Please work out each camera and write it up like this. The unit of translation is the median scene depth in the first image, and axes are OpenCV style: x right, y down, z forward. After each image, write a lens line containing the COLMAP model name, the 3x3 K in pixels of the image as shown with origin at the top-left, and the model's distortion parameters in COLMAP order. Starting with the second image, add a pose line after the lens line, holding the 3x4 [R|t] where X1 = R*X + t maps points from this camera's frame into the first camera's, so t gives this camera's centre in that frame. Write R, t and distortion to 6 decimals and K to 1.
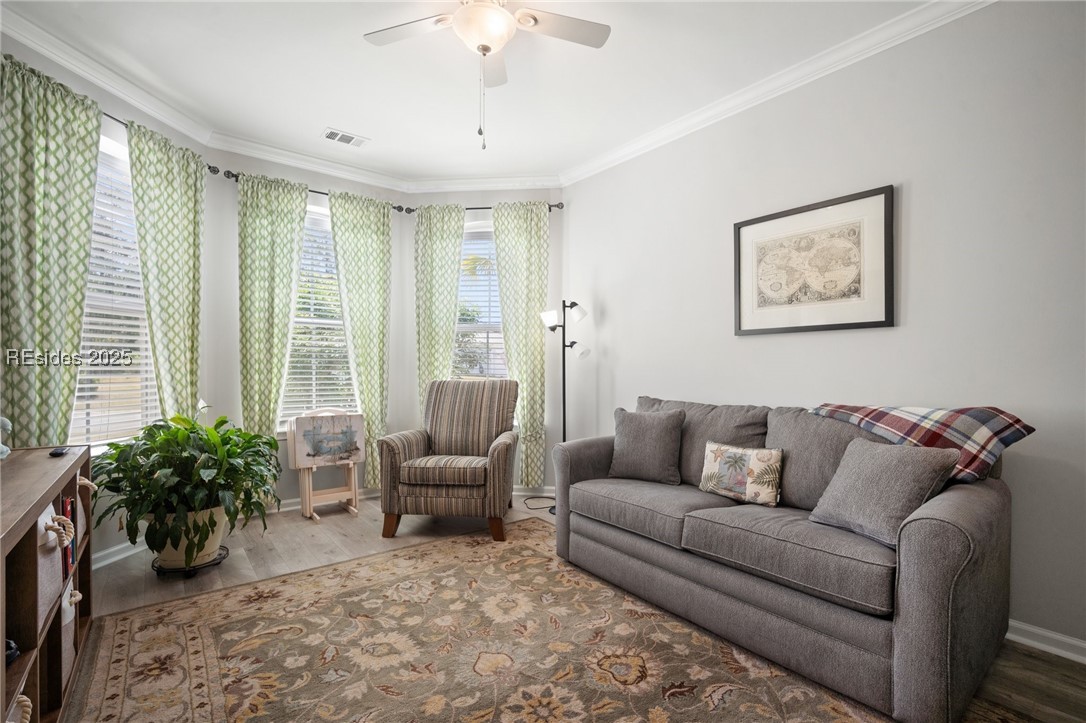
lens RADIAL K [[483.3, 0, 548.1], [0, 483.3, 366.7], [0, 0, 1]] dist [-0.010860, 0.002838]
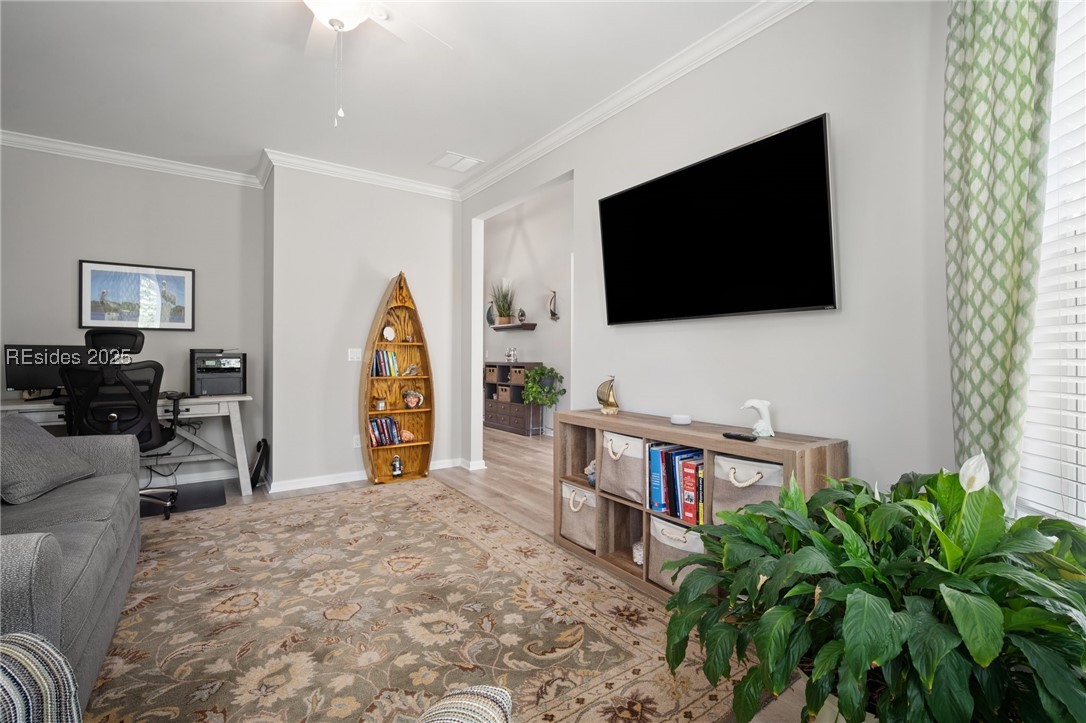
lens RADIAL K [[483.3, 0, 539.3], [0, 483.3, 356.1], [0, 0, 1]] dist [-0.010860, 0.002838]
pose [[-0.997210, -0.005408, 0.074445, -0.643087], [-0.005485, 0.999985, -0.000837, 0.006901], [-0.074440, -0.001243, -0.997225, 2.041474]]
